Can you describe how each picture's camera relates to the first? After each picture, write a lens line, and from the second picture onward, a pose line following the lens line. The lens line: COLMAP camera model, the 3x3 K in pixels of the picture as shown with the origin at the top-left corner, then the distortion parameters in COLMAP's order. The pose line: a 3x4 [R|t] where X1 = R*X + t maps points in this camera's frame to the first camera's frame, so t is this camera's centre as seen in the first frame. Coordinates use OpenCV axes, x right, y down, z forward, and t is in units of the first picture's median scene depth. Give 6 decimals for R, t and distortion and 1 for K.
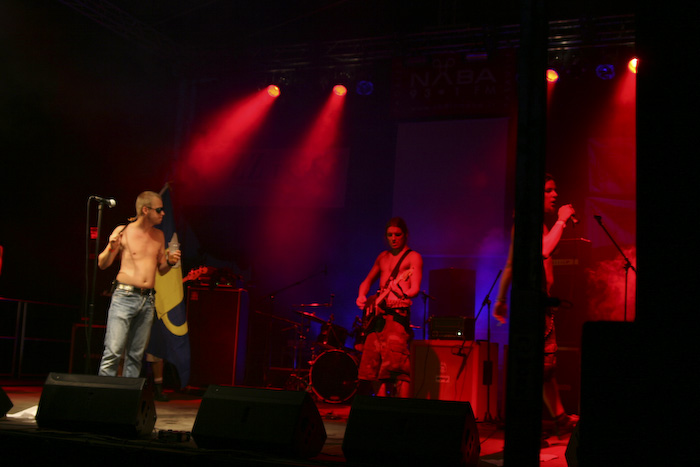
lens RADIAL K [[899.6, 0, 349.2], [0, 899.6, 254.6], [0, 0, 1]] dist [-0.115215, 0.100381]
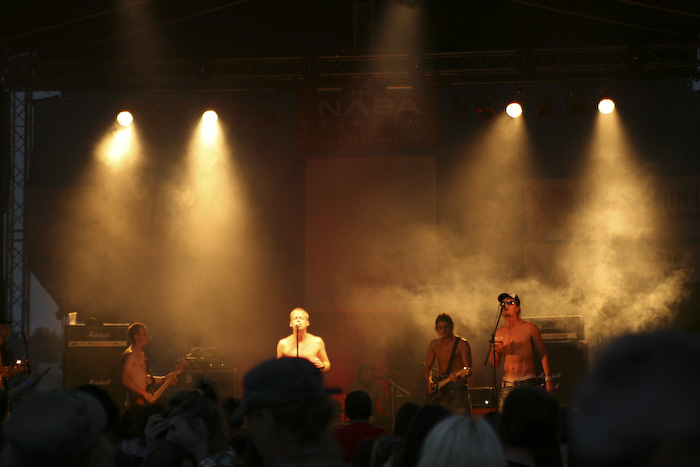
lens RADIAL K [[1974.4, 0, 350.0], [0, 1974.4, 233.5], [0, 0, 1]] dist [0.123937, 0.415768]
pose [[0.949092, -0.037178, 0.312797, -0.659150], [0.032899, 0.999279, 0.018949, -0.143615], [-0.313276, -0.007694, 0.949631, -1.071529]]
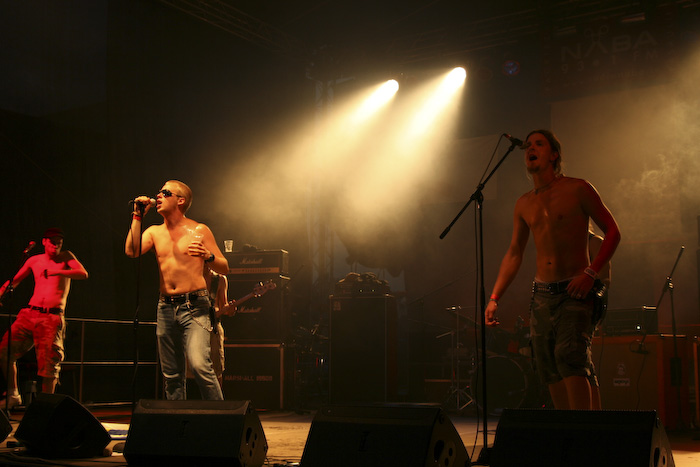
lens RADIAL K [[899.6, 0, 349.2], [0, 899.6, 254.6], [0, 0, 1]] dist [-0.115215, 0.100381]
pose [[0.979707, -0.075888, -0.185515, 0.013555], [0.073216, 0.997090, -0.021219, 0.014043], [0.186586, 0.007205, 0.982412, 0.100334]]
